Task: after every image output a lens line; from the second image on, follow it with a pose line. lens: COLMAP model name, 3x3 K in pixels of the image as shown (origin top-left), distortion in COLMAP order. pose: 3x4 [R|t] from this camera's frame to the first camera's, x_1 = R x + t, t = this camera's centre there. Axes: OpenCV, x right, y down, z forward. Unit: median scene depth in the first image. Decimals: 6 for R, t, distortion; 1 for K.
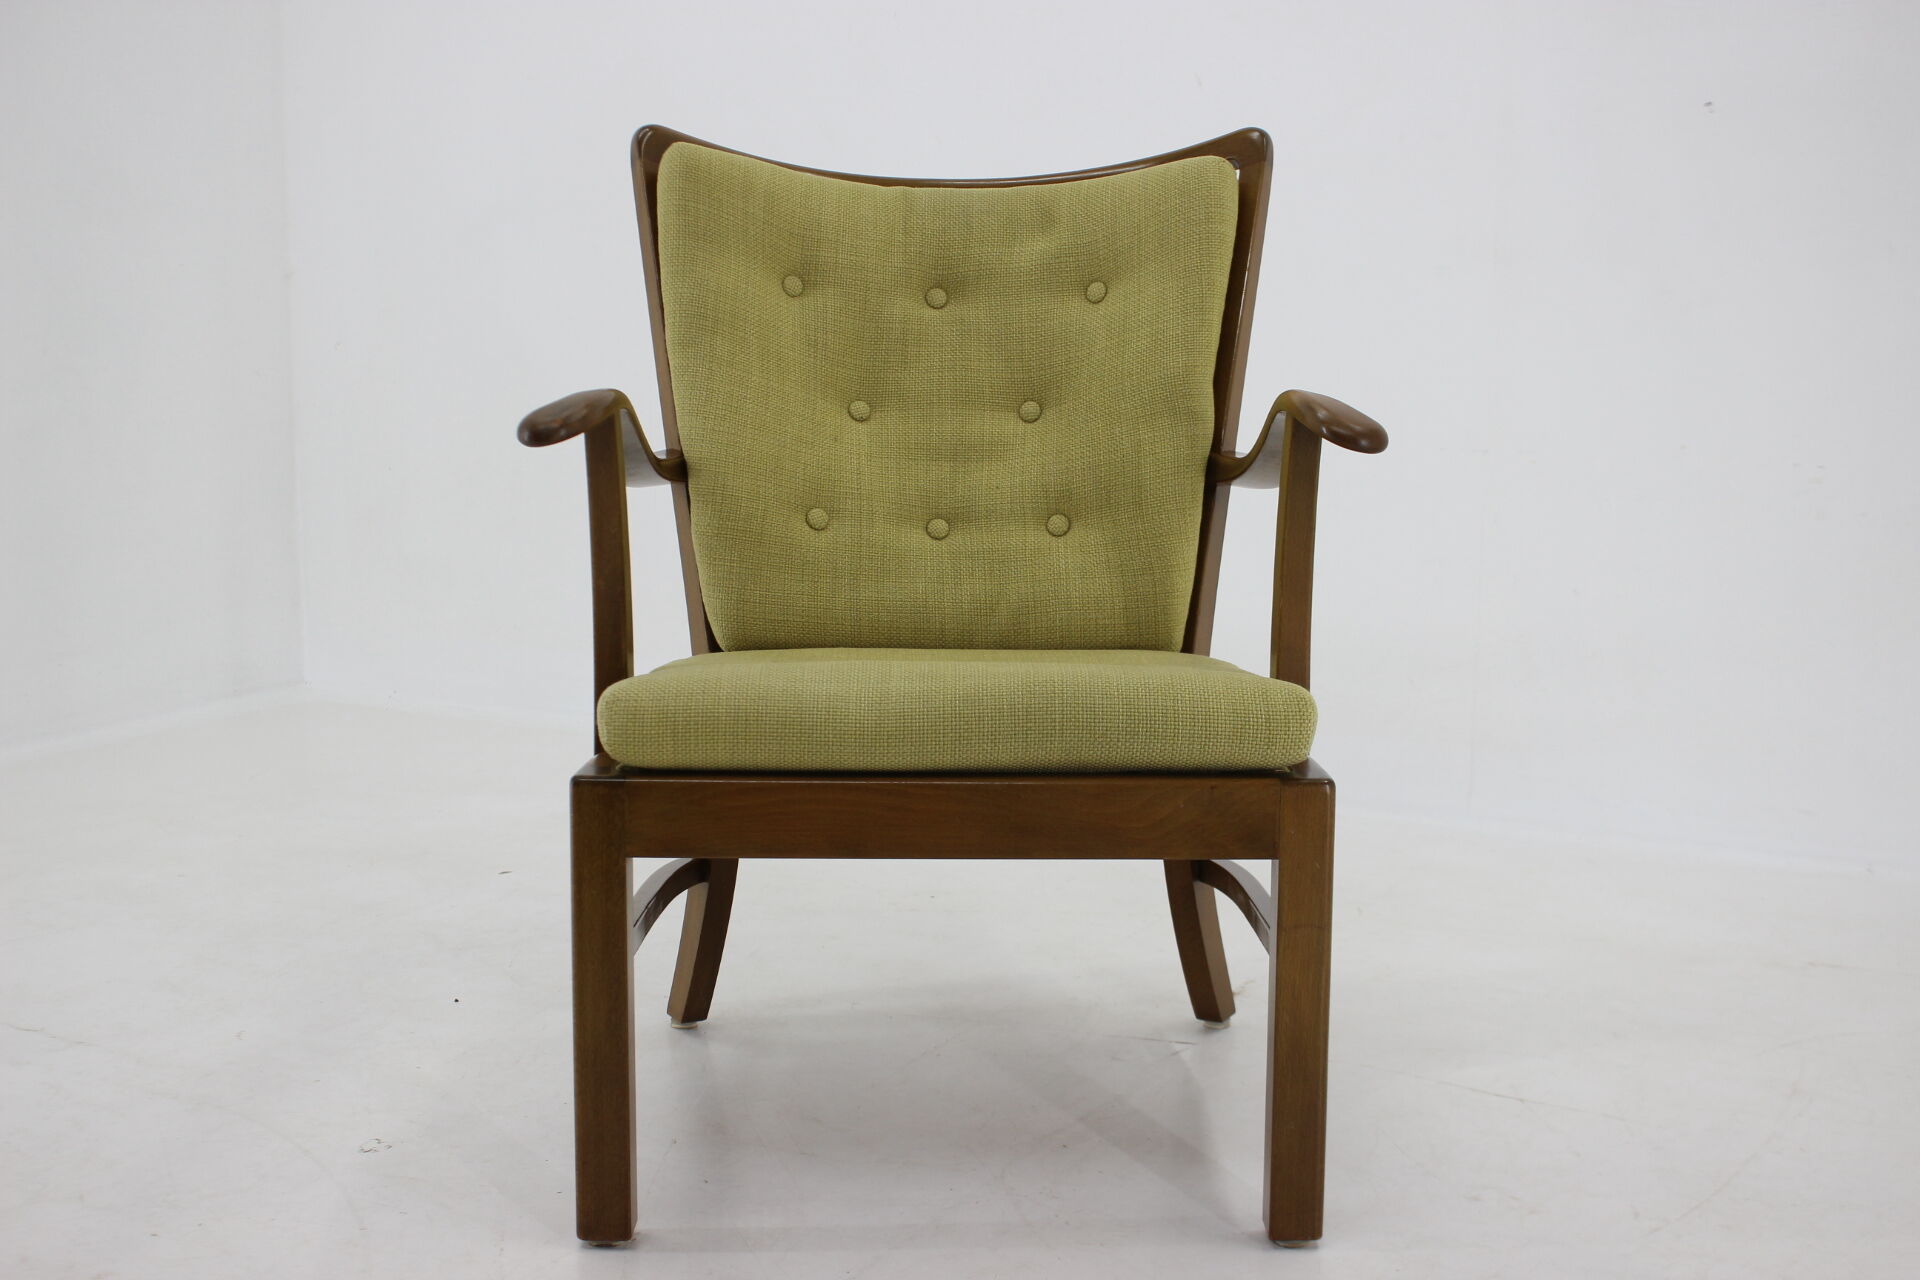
lens RADIAL K [[2305.3, 0, 957.4], [0, 2305.3, 659.7], [0, 0, 1]] dist [-0.046933, 0.000000]
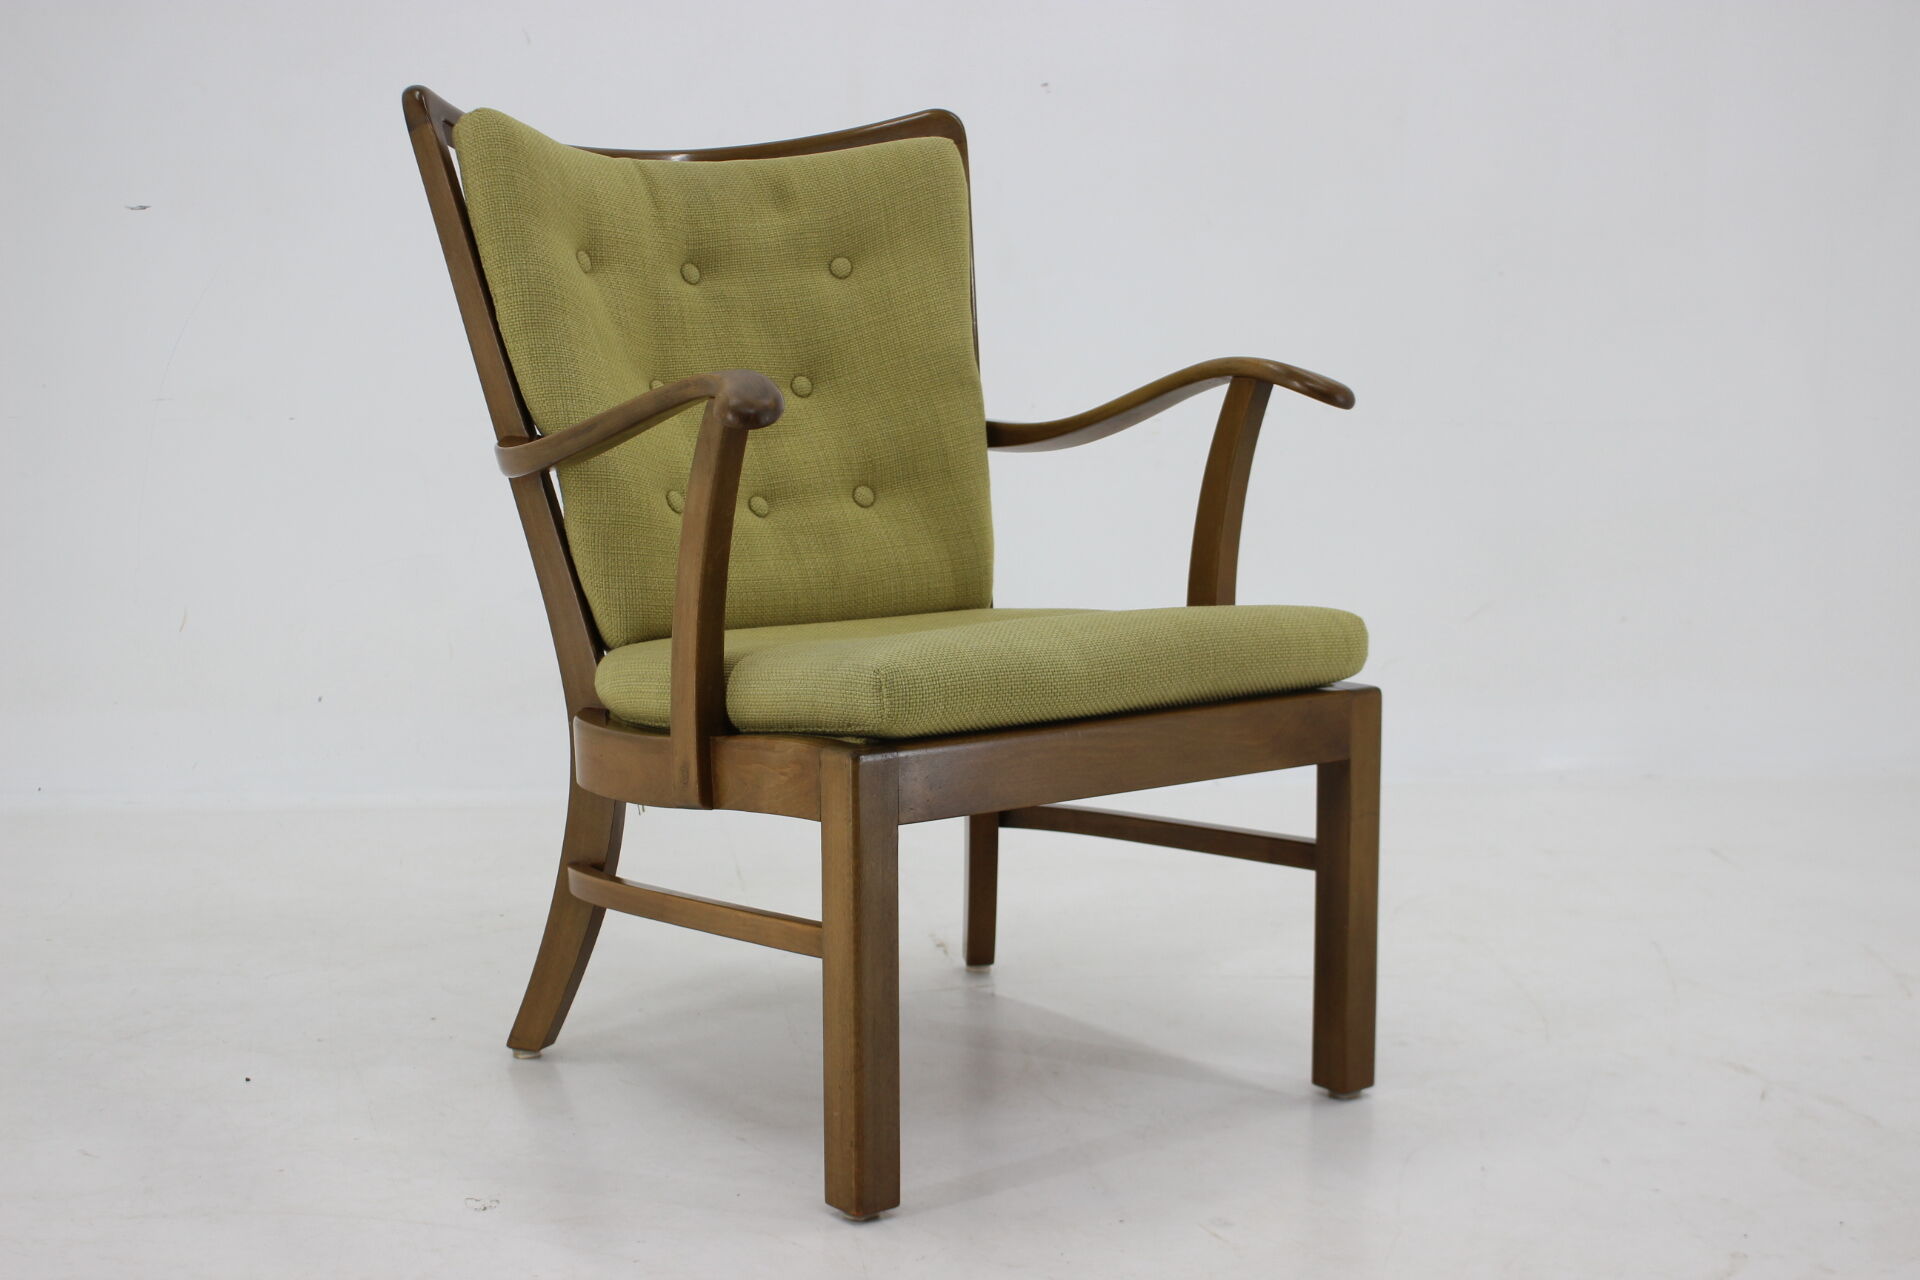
lens RADIAL K [[2839.5, 0, 965.2], [0, 2839.5, 640.8], [0, 0, 1]] dist [-0.085531, 0.000000]
pose [[0.806658, -0.076598, 0.586034, -0.669752], [0.088037, 0.996076, 0.009013, -0.002535], [-0.584425, 0.044322, 0.810237, -0.037481]]
